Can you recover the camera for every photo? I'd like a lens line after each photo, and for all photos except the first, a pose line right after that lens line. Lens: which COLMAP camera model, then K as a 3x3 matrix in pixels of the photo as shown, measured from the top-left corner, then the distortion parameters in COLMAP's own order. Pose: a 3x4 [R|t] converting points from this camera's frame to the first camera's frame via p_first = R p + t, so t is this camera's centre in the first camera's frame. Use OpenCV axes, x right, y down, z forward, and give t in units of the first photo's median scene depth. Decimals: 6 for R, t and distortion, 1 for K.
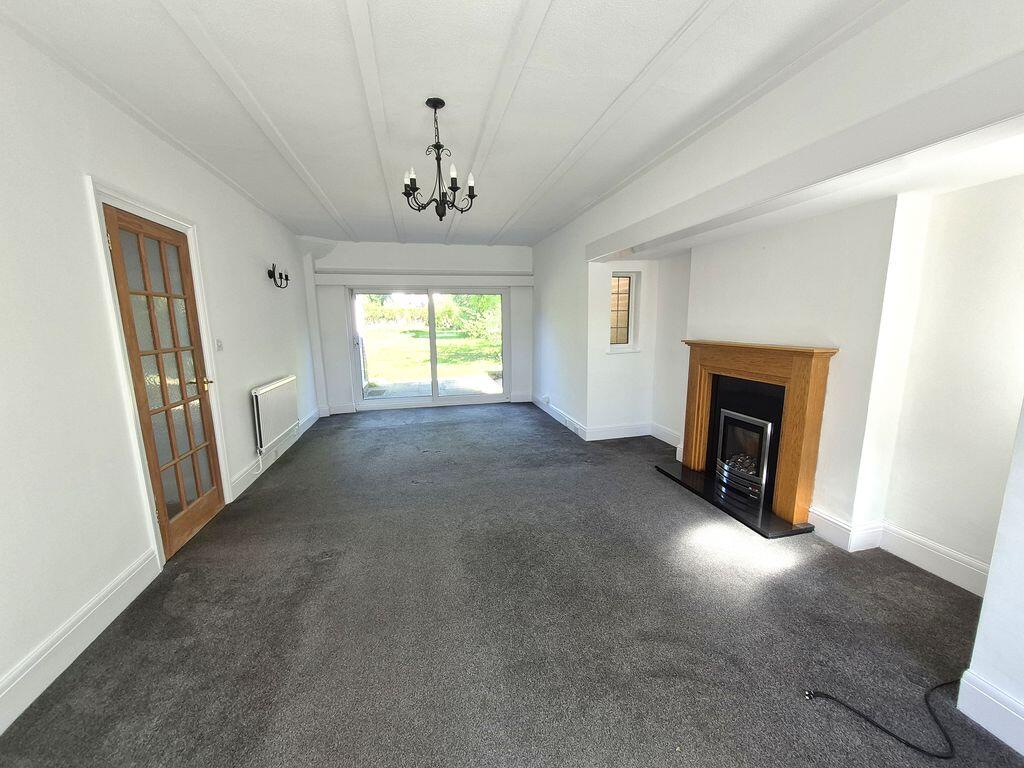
lens RADIAL K [[398.8, 0, 512.0], [0, 398.8, 384.0], [0, 0, 1]] dist [0.000636, -0.000439]
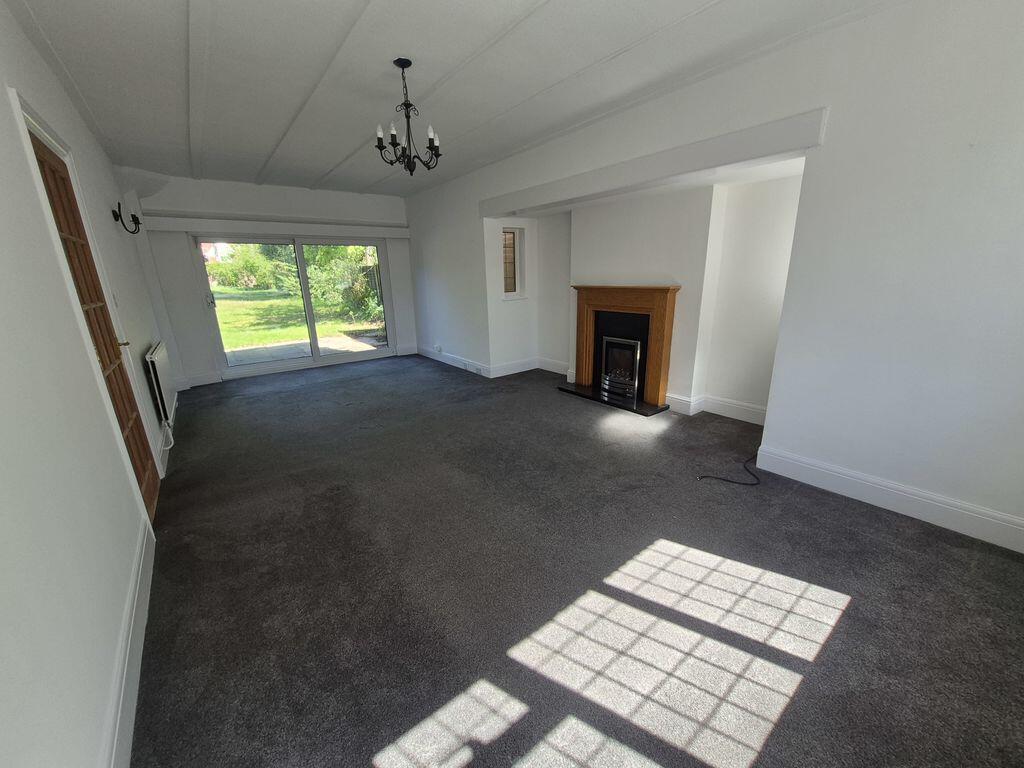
lens RADIAL K [[402.8, 0, 512.0], [0, 402.8, 384.0], [0, 0, 1]] dist [0.000521, -0.002731]
pose [[0.912504, -0.116637, 0.392088, -0.305680], [0.075888, 0.990119, 0.117924, 0.037597], [-0.401968, -0.077851, 0.912338, -0.125833]]
